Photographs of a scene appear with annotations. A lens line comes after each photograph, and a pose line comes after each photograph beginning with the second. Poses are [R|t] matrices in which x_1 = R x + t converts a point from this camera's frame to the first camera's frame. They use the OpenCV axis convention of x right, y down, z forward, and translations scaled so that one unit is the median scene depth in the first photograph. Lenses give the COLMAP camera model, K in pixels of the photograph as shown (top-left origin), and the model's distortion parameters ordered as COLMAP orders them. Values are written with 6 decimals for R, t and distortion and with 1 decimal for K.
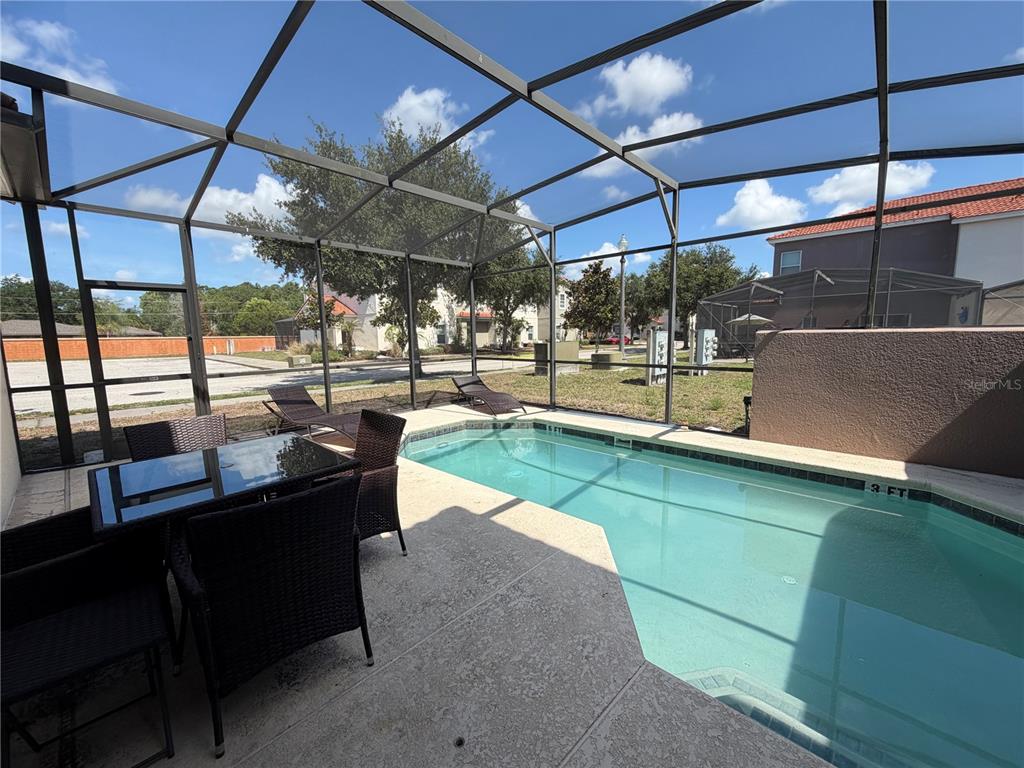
lens RADIAL K [[408.3, 0, 509.2], [0, 408.3, 384.3], [0, 0, 1]] dist [-0.003357, -0.000104]
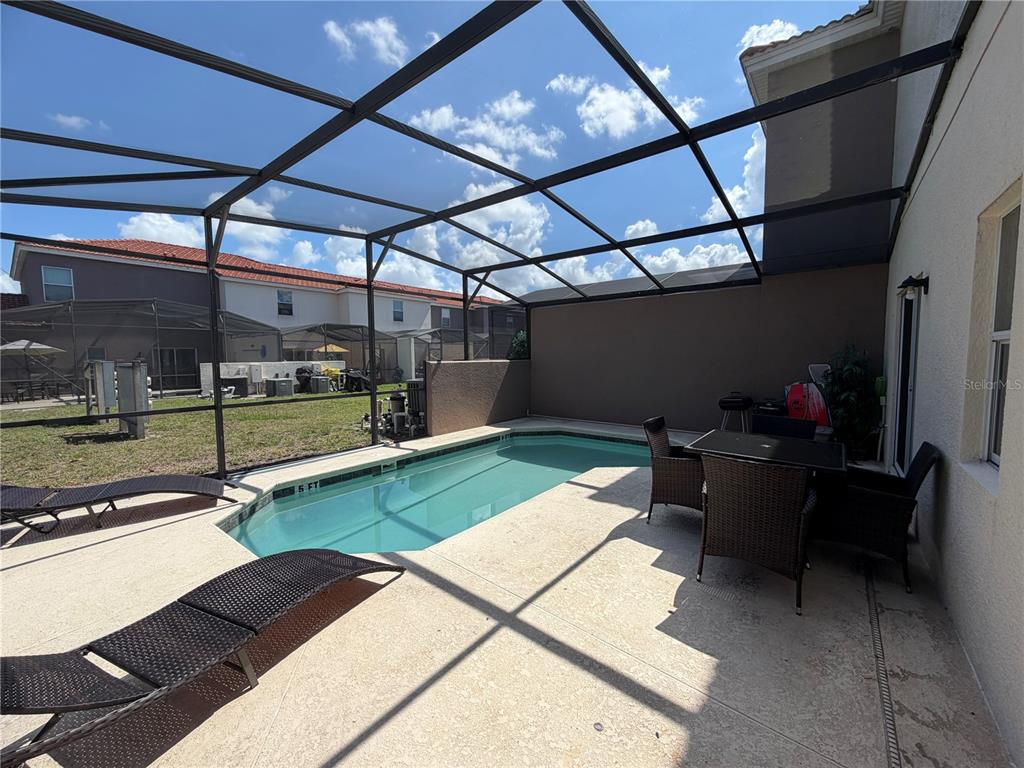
lens RADIAL K [[408.3, 0, 509.2], [0, 408.3, 384.3], [0, 0, 1]] dist [-0.003357, -0.000104]
pose [[-0.080646, -0.053787, 0.995290, -0.927157], [0.133813, 0.988919, 0.064285, -0.111295], [-0.987720, 0.138367, -0.072555, 0.887627]]
